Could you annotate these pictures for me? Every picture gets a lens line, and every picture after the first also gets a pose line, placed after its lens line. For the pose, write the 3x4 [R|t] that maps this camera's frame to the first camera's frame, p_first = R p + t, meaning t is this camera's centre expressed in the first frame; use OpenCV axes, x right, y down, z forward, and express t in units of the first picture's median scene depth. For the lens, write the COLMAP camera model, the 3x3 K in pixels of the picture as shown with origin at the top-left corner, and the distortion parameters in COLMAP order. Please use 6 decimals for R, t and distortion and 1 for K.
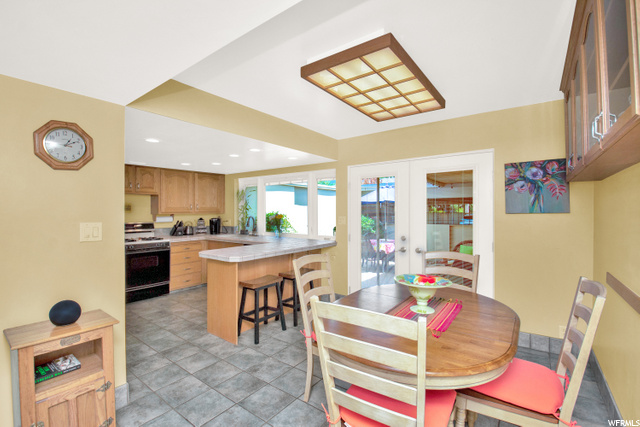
lens RADIAL K [[288.3, 0, 321.8], [0, 288.3, 210.6], [0, 0, 1]] dist [-0.000121, -0.000138]
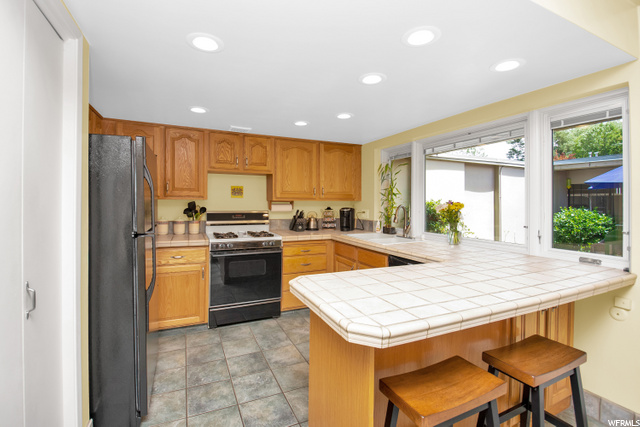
lens RADIAL K [[289.4, 0, 310.6], [0, 289.4, 201.2], [0, 0, 1]] dist [0.001576, 0.000176]
pose [[0.867181, 0.007041, -0.497944, -0.112230], [-0.008020, 0.999968, 0.000171, 0.012567], [0.497929, 0.003845, 0.867209, 0.398151]]
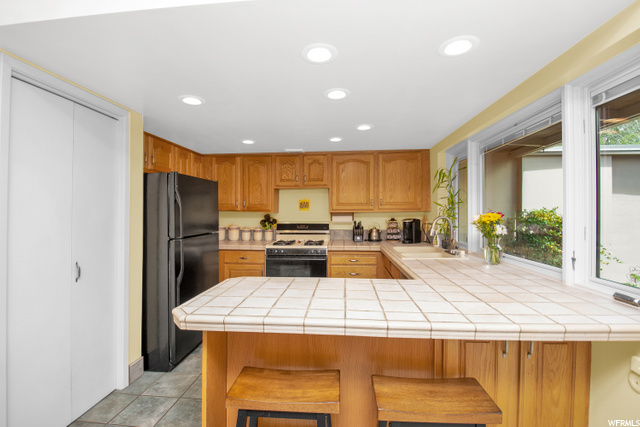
lens RADIAL K [[288.3, 0, 321.8], [0, 288.3, 210.6], [0, 0, 1]] dist [-0.000121, -0.000138]
pose [[0.518609, -0.005868, -0.854991, 0.099432], [0.007641, 0.999968, -0.002228, 0.008525], [0.854977, -0.005377, 0.518638, 0.554842]]
